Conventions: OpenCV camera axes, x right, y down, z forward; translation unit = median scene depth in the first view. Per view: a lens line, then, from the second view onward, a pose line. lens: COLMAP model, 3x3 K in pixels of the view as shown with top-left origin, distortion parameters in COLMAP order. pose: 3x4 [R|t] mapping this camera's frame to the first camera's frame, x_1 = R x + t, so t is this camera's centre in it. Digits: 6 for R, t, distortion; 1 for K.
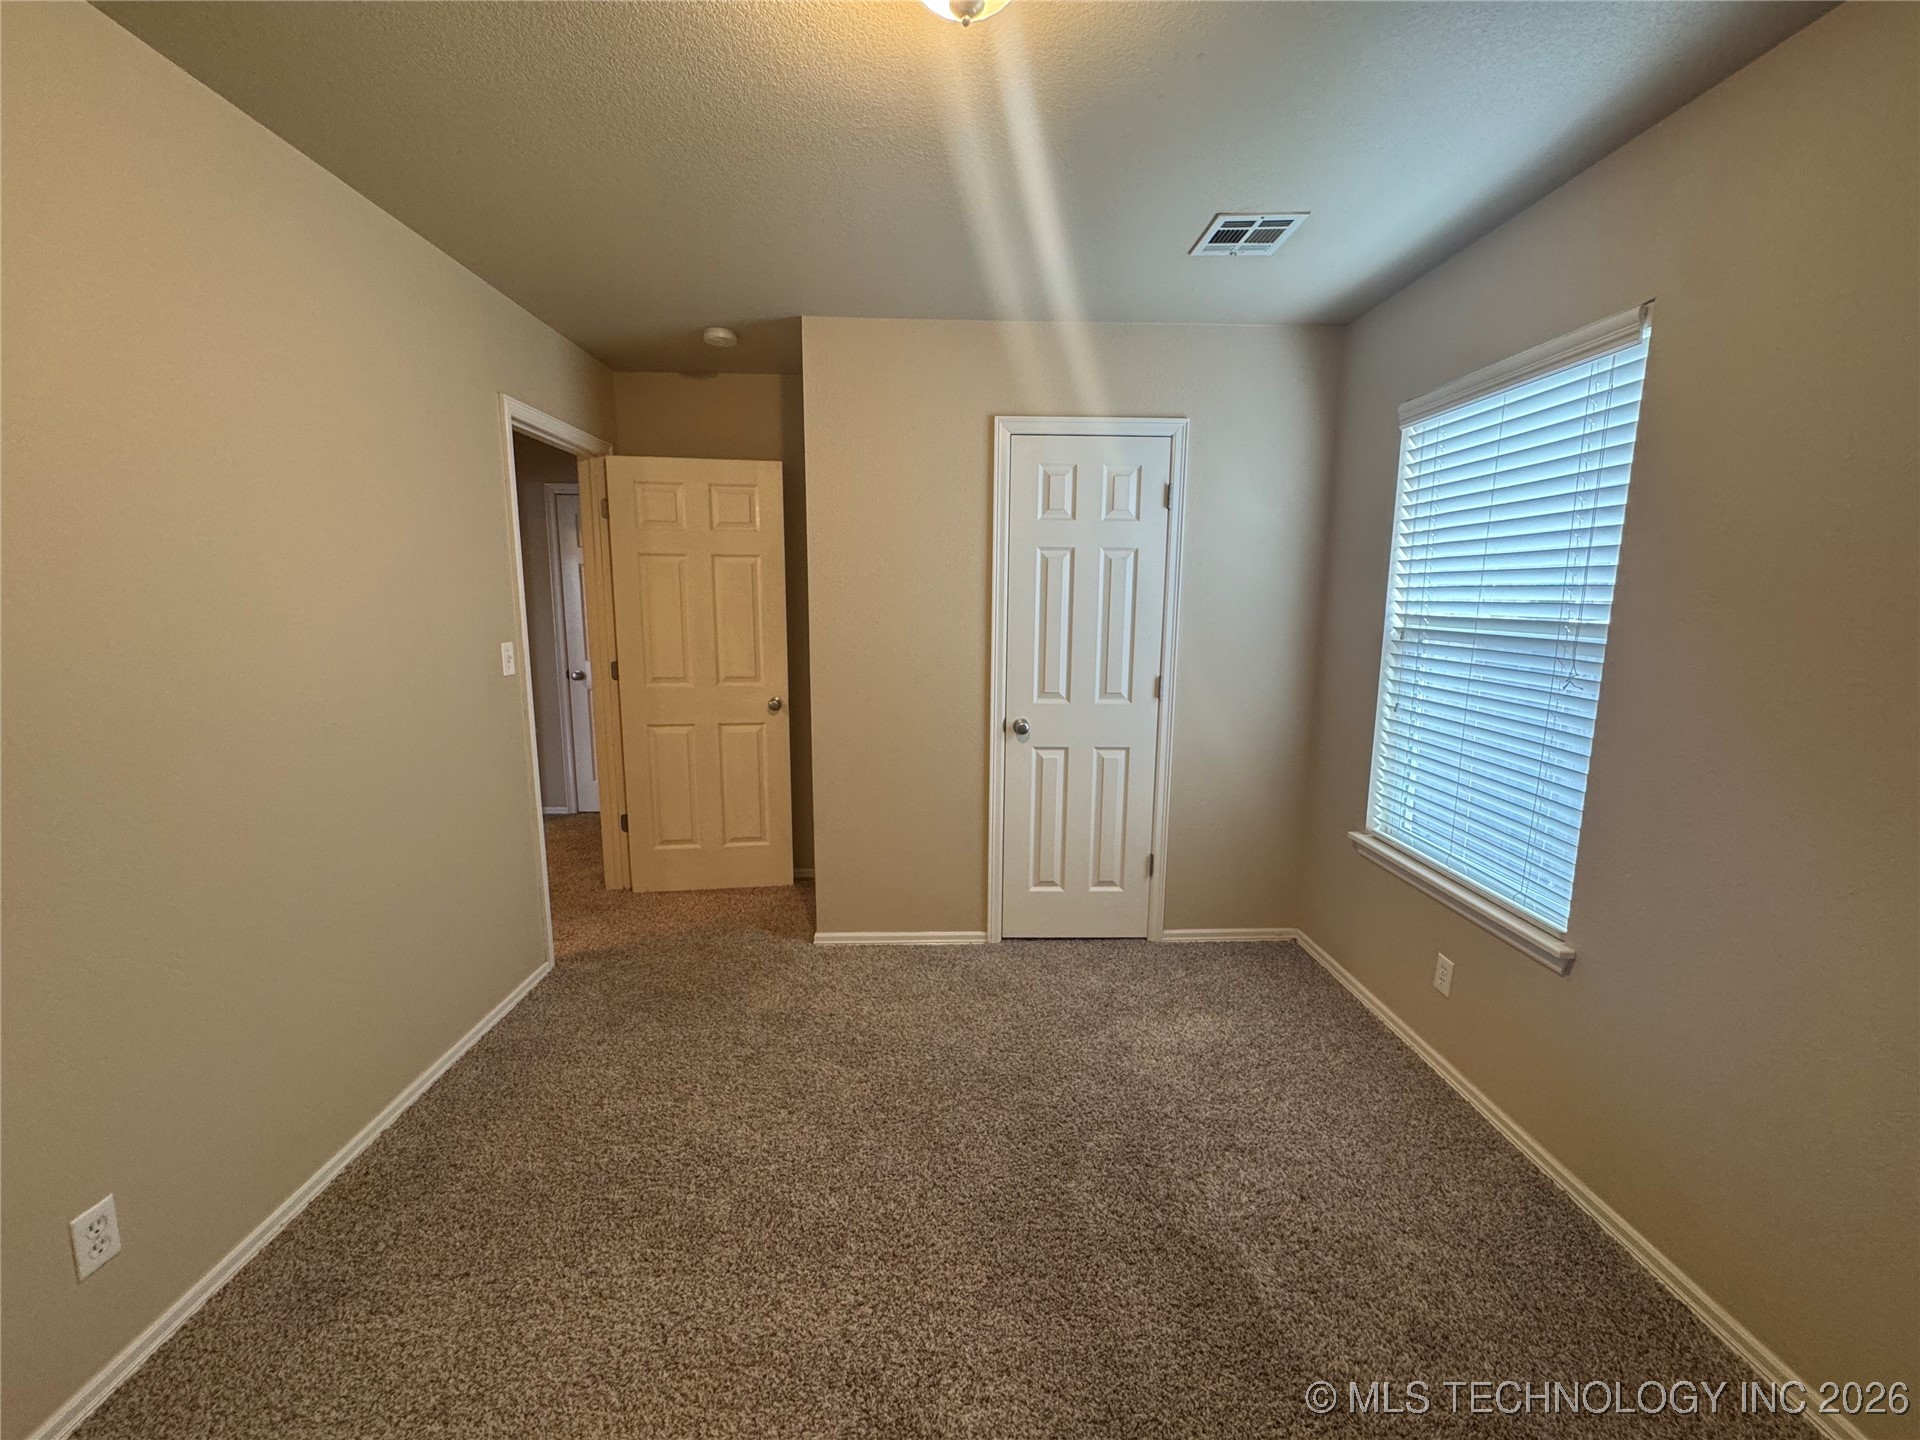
lens RADIAL K [[766.5, 0, 960.6], [0, 766.5, 718.2], [0, 0, 1]] dist [-0.002493, -0.000087]
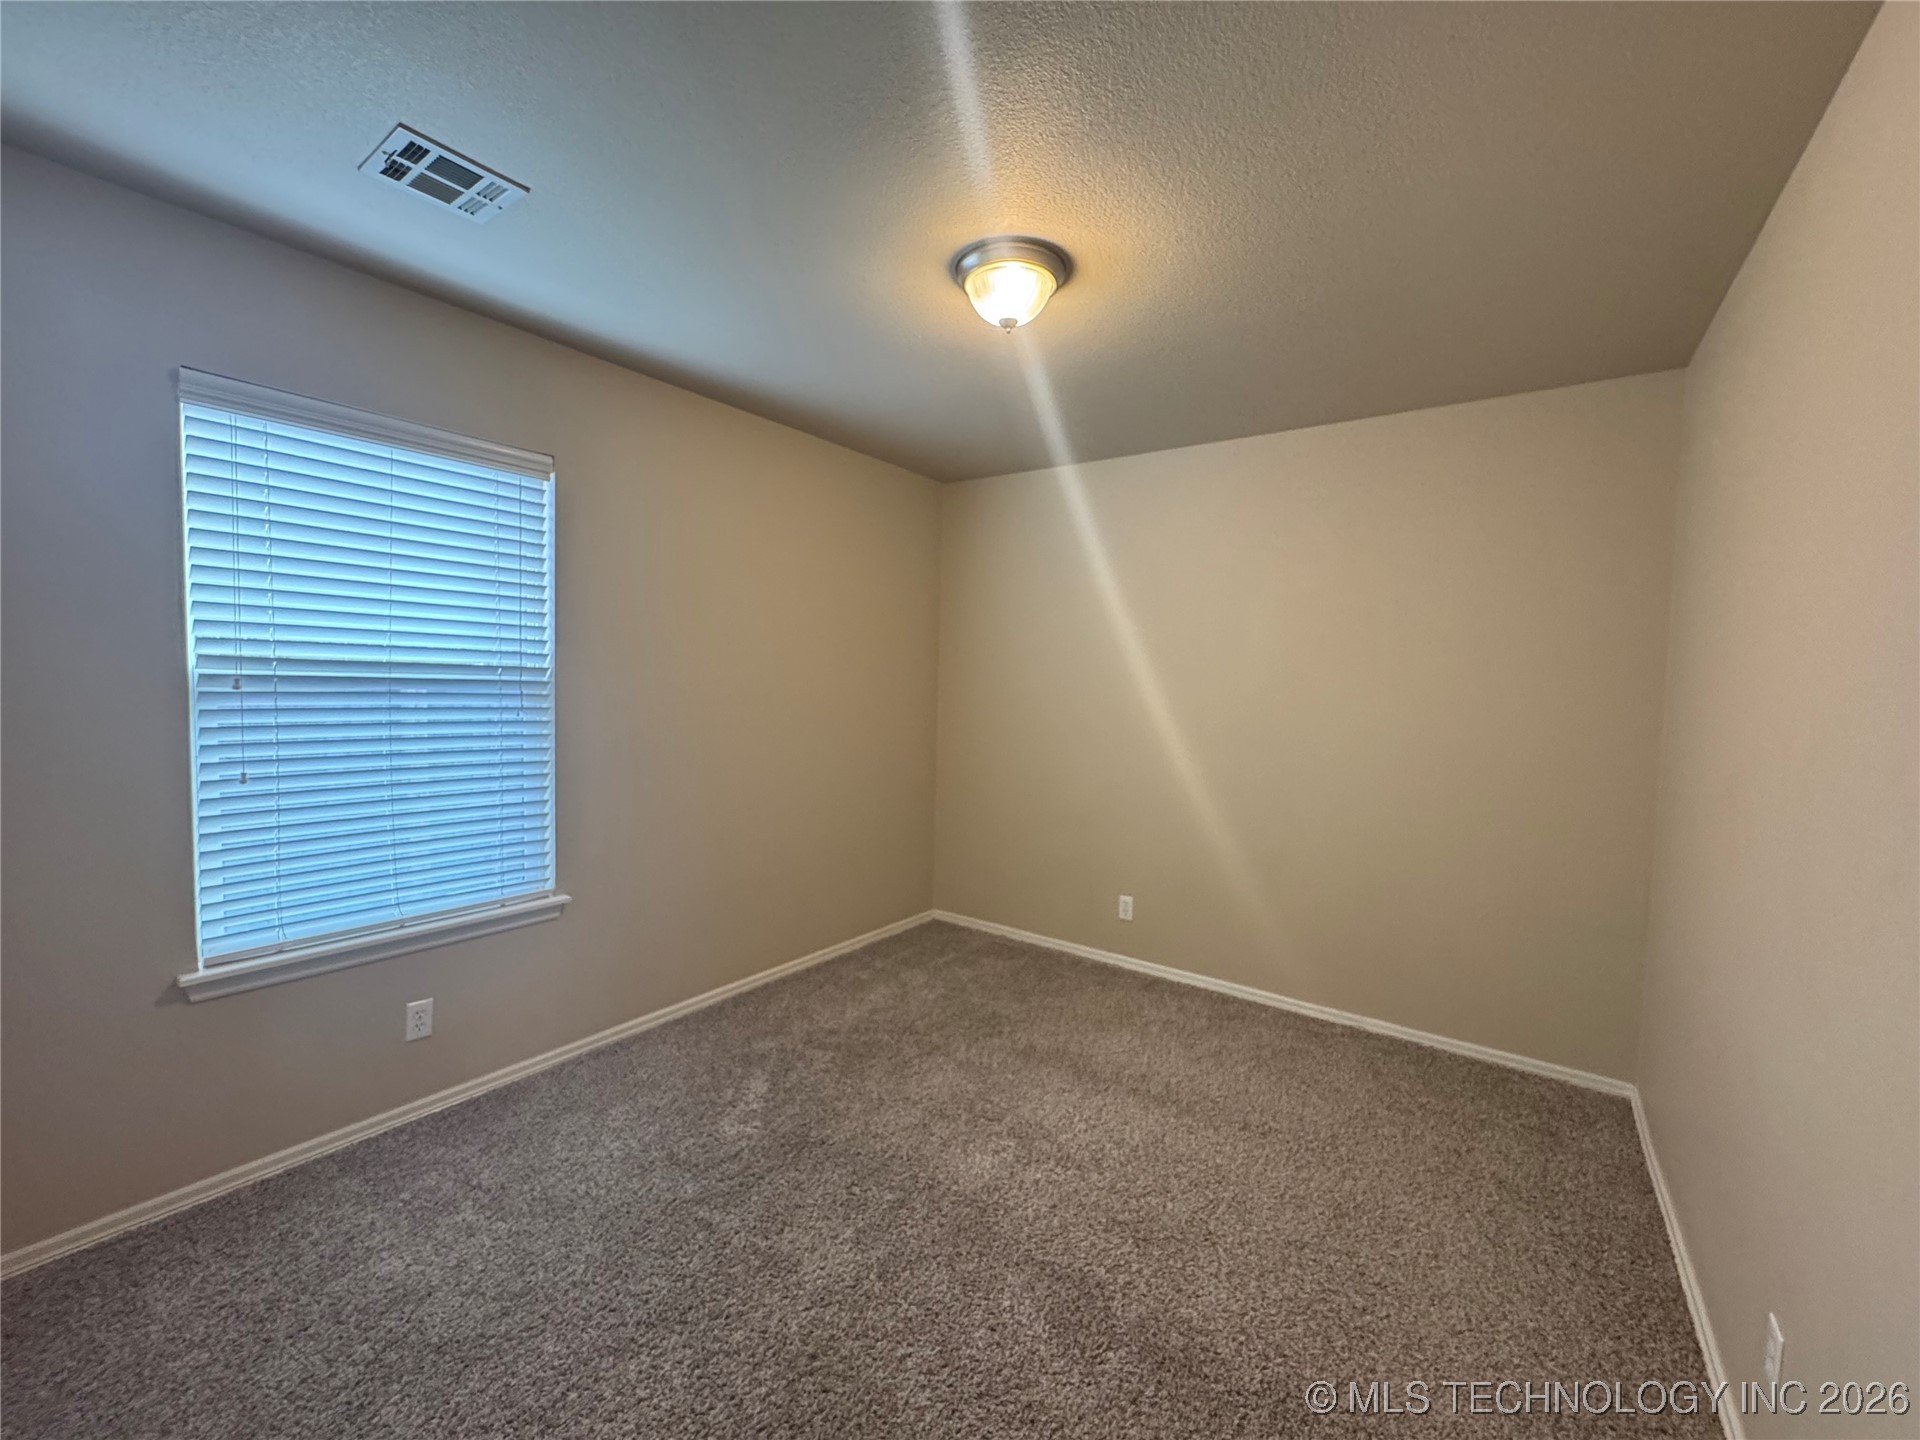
lens RADIAL K [[766.5, 0, 960.6], [0, 766.5, 718.2], [0, 0, 1]] dist [-0.002493, -0.000087]
pose [[-0.782288, -0.075150, 0.618368, -0.552745], [0.050269, 0.981842, 0.182917, -0.212436], [-0.620886, 0.174178, -0.764305, 1.363922]]
